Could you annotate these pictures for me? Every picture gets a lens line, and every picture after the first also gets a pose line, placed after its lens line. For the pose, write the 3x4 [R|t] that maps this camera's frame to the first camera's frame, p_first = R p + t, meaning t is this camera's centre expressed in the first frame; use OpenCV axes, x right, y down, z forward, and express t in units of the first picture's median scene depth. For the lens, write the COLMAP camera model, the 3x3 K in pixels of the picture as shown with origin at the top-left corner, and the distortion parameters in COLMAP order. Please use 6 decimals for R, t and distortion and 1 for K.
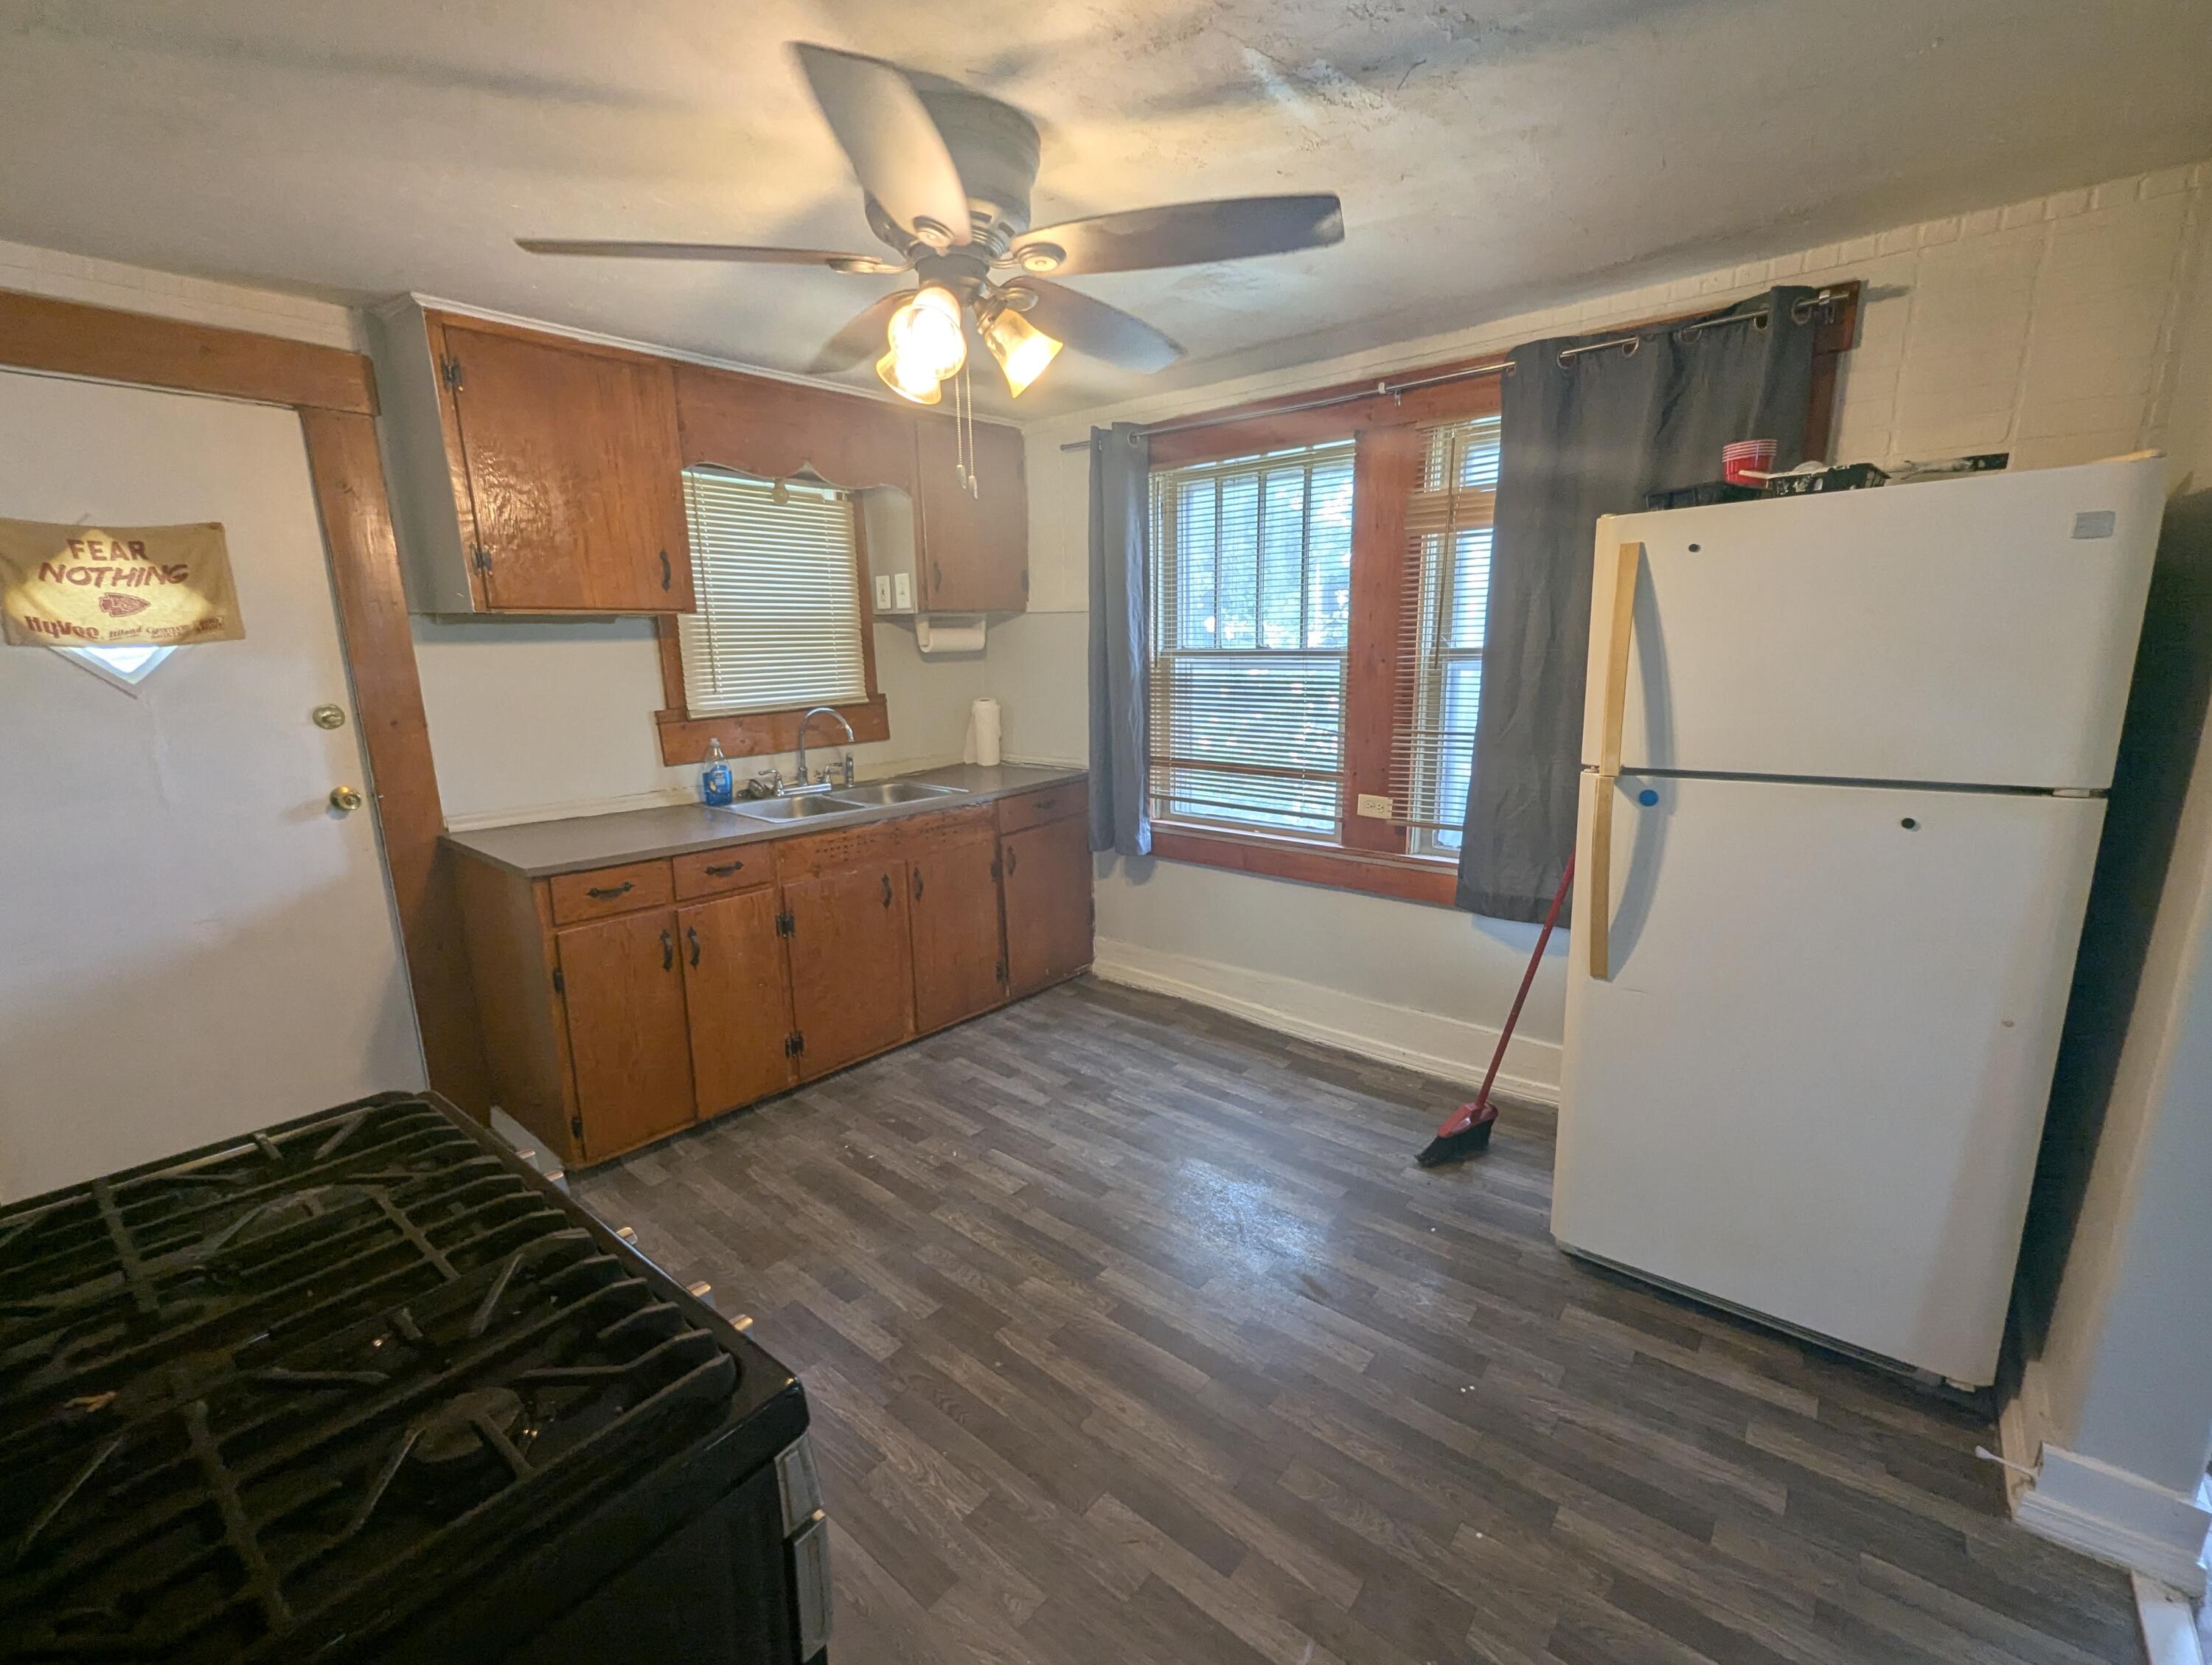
lens RADIAL K [[925.9, 0, 1106.8], [0, 925.9, 849.4], [0, 0, 1]] dist [-0.001903, 0.000138]
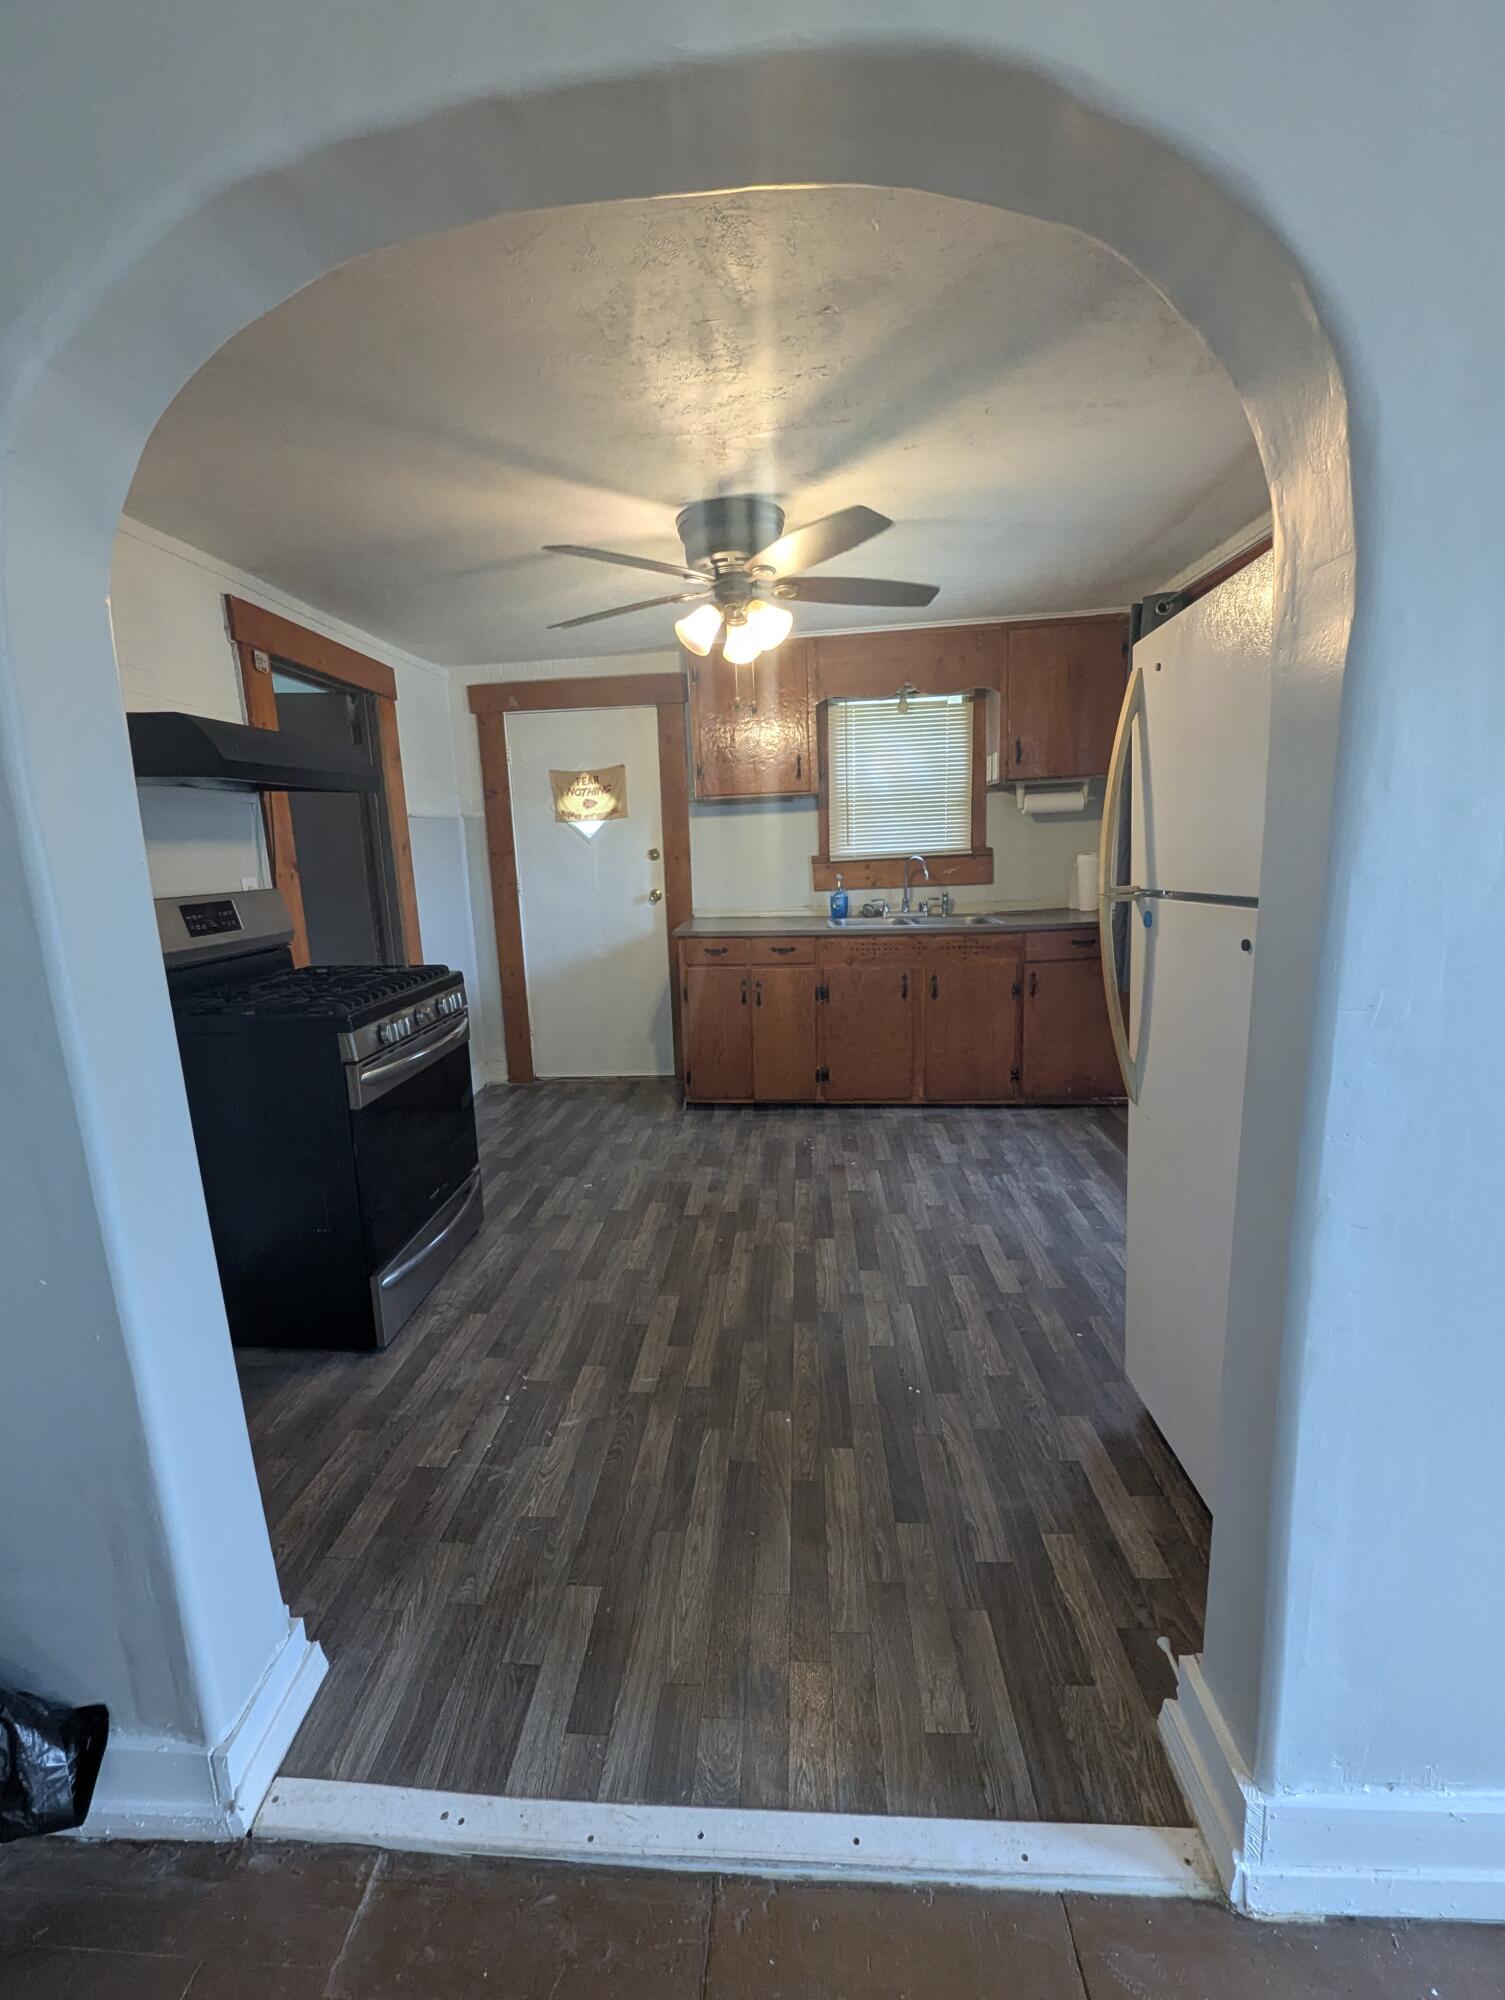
lens RADIAL K [[837.1, 0, 742.8], [0, 837.1, 994.4], [0, 0, 1]] dist [-0.001903, 0.000138]
pose [[0.583158, 0.133099, -0.801381, 0.686844], [-0.149041, 0.987271, 0.055517, 0.025888], [0.798570, 0.087063, 0.595573, 0.073830]]
